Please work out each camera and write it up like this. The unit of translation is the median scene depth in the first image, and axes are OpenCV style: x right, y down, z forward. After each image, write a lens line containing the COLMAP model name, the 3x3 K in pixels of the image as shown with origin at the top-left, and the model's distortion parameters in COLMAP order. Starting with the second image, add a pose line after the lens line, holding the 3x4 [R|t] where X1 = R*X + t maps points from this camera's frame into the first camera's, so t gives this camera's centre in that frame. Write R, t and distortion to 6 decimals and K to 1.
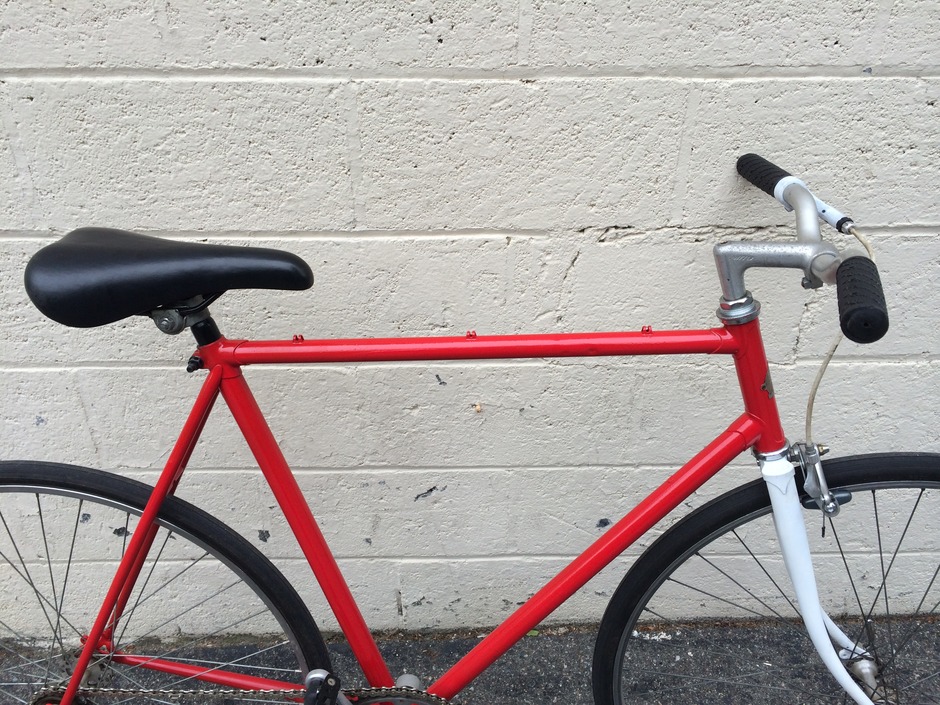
lens RADIAL K [[859.8, 0, 470.0], [0, 859.8, 352.5], [0, 0, 1]] dist [0.091312, -0.150056]
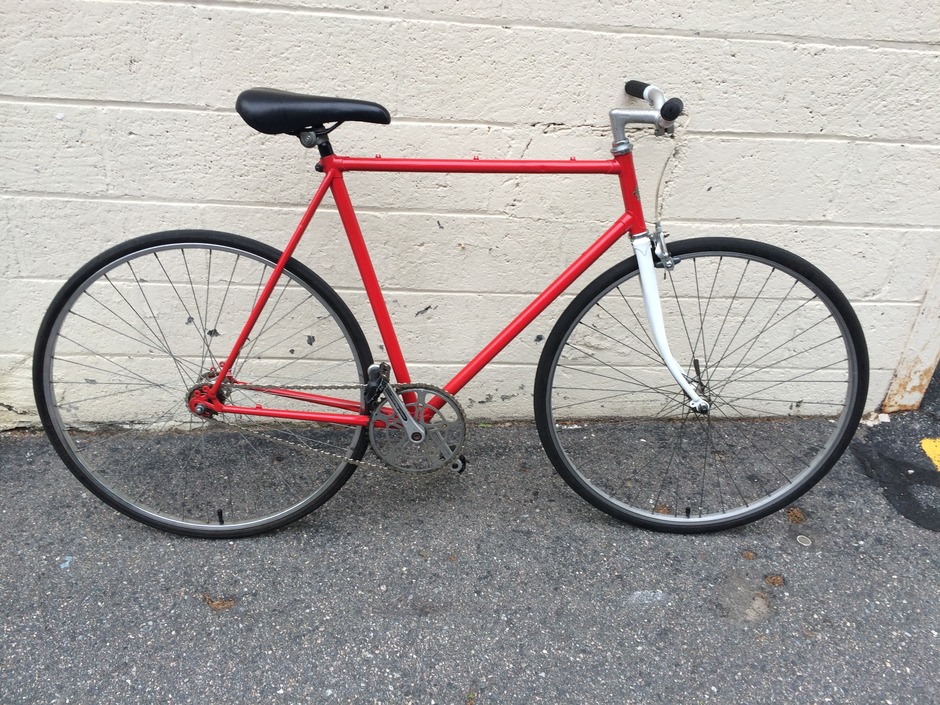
lens RADIAL K [[859.8, 0, 470.0], [0, 859.8, 352.5], [0, 0, 1]] dist [0.091312, -0.150056]
pose [[0.995032, 0.027388, 0.095719, -0.152403], [-0.022934, 0.998616, -0.047333, 0.414322], [-0.096883, 0.044902, 0.994282, -0.677068]]
